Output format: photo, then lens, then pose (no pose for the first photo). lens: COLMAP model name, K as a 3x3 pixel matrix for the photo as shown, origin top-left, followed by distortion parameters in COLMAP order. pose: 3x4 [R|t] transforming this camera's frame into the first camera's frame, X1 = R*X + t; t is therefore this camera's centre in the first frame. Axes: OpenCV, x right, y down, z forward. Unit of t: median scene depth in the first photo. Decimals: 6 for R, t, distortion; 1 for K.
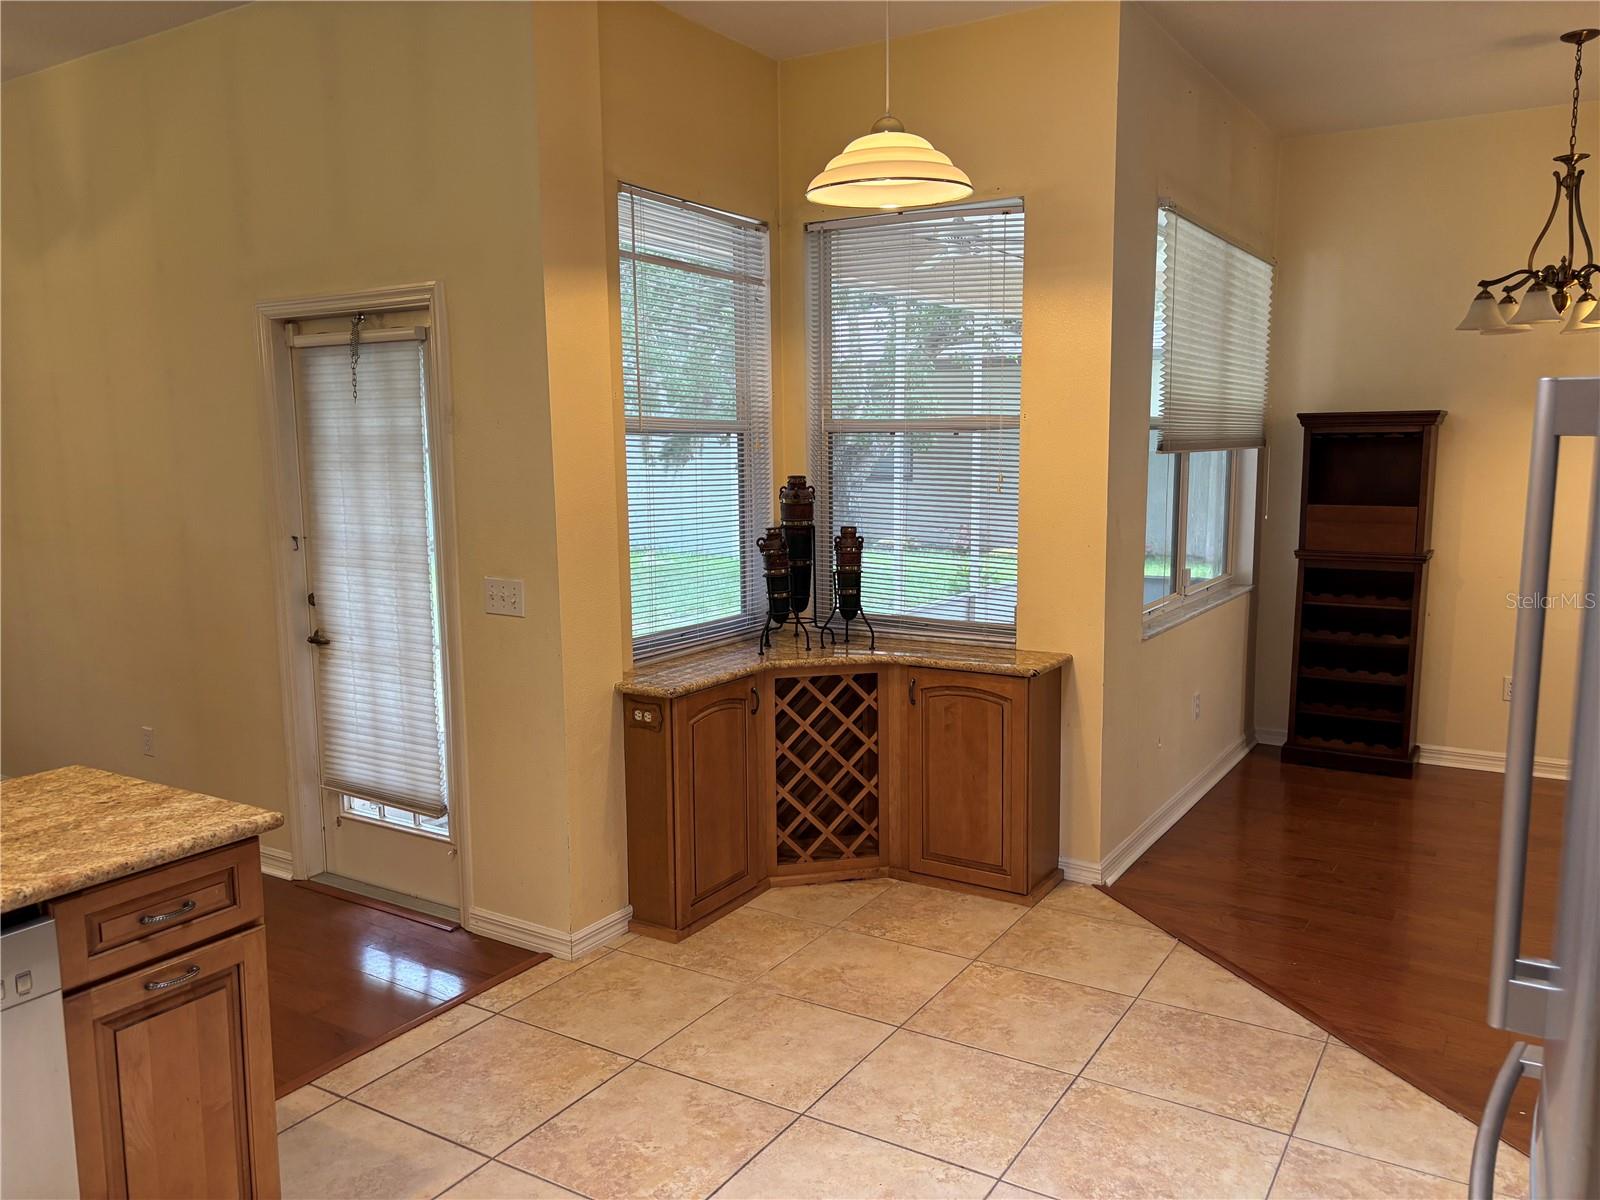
lens RADIAL K [[1202.5, 0, 800.0], [0, 1202.5, 600.0], [0, 0, 1]] dist [0.051268, -0.057148]
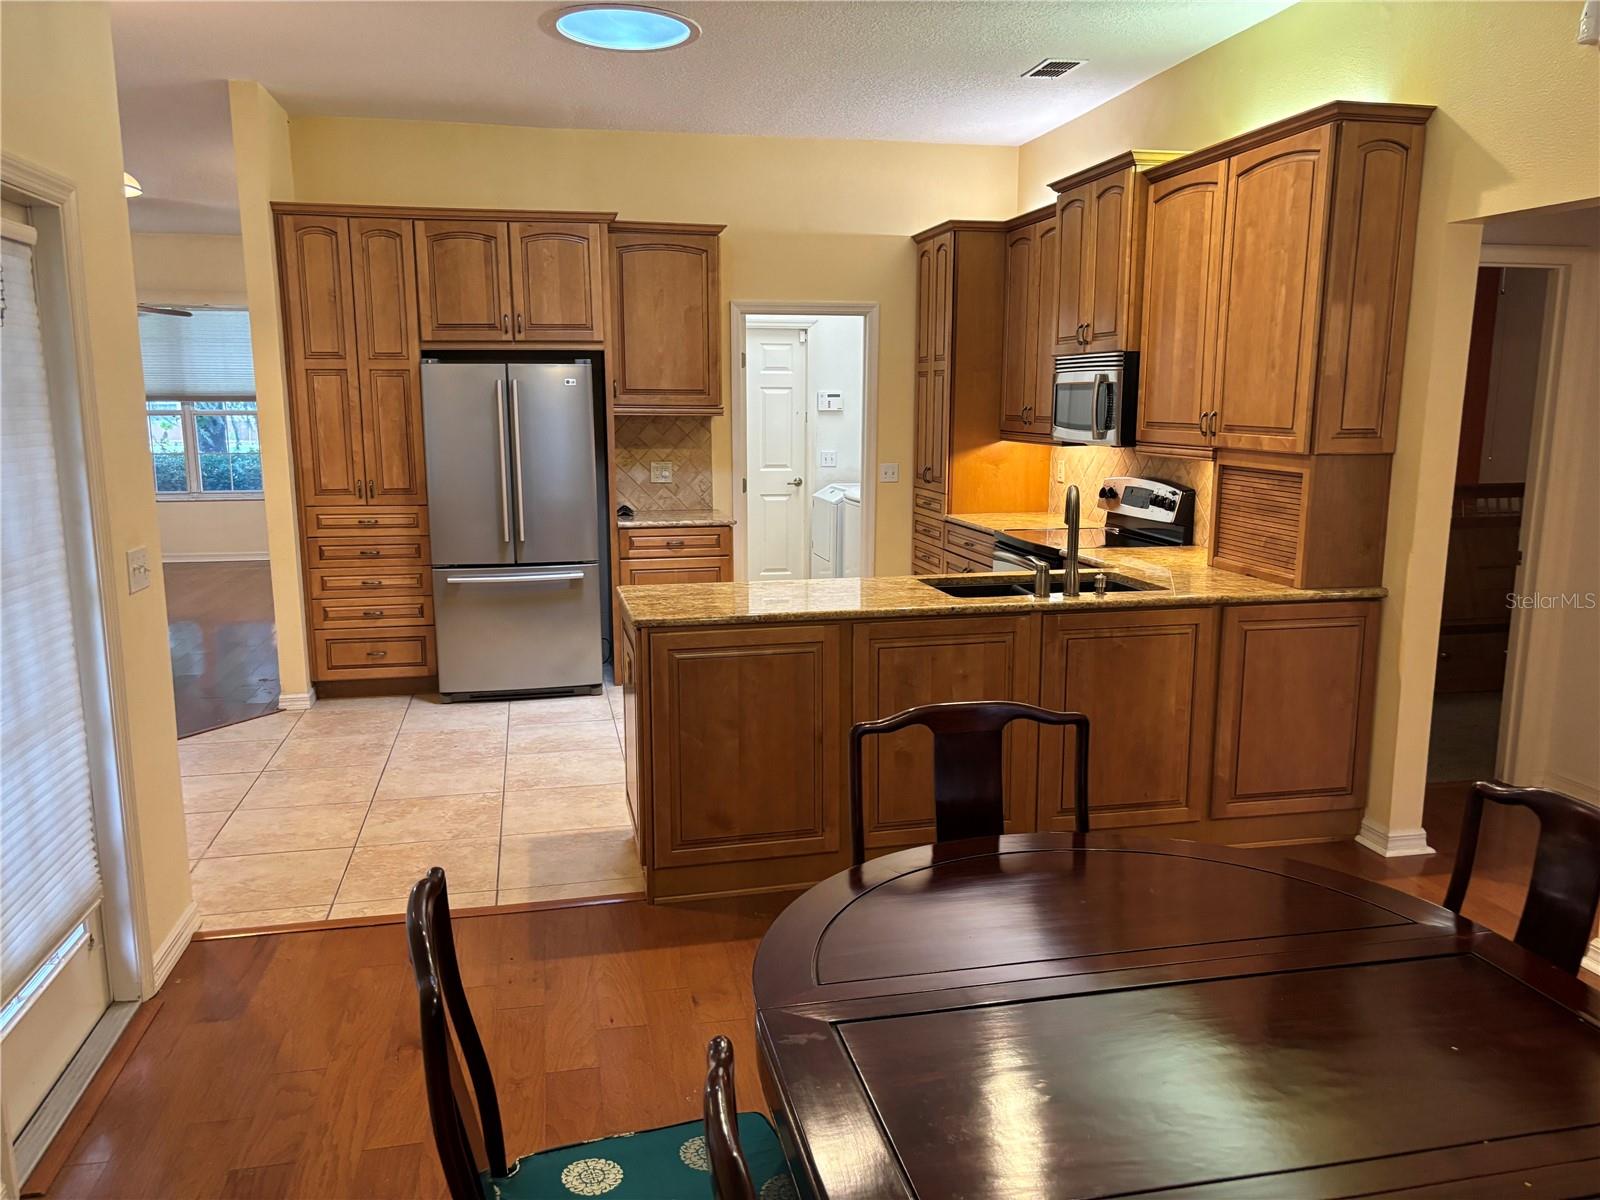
lens RADIAL K [[1202.5, 0, 800.0], [0, 1202.5, 600.0], [0, 0, 1]] dist [0.051268, -0.057148]
pose [[-0.695864, -0.109439, 0.709786, -1.882742], [0.101936, 0.963264, 0.248458, -0.233763], [-0.710903, 0.245246, -0.659145, 1.949769]]
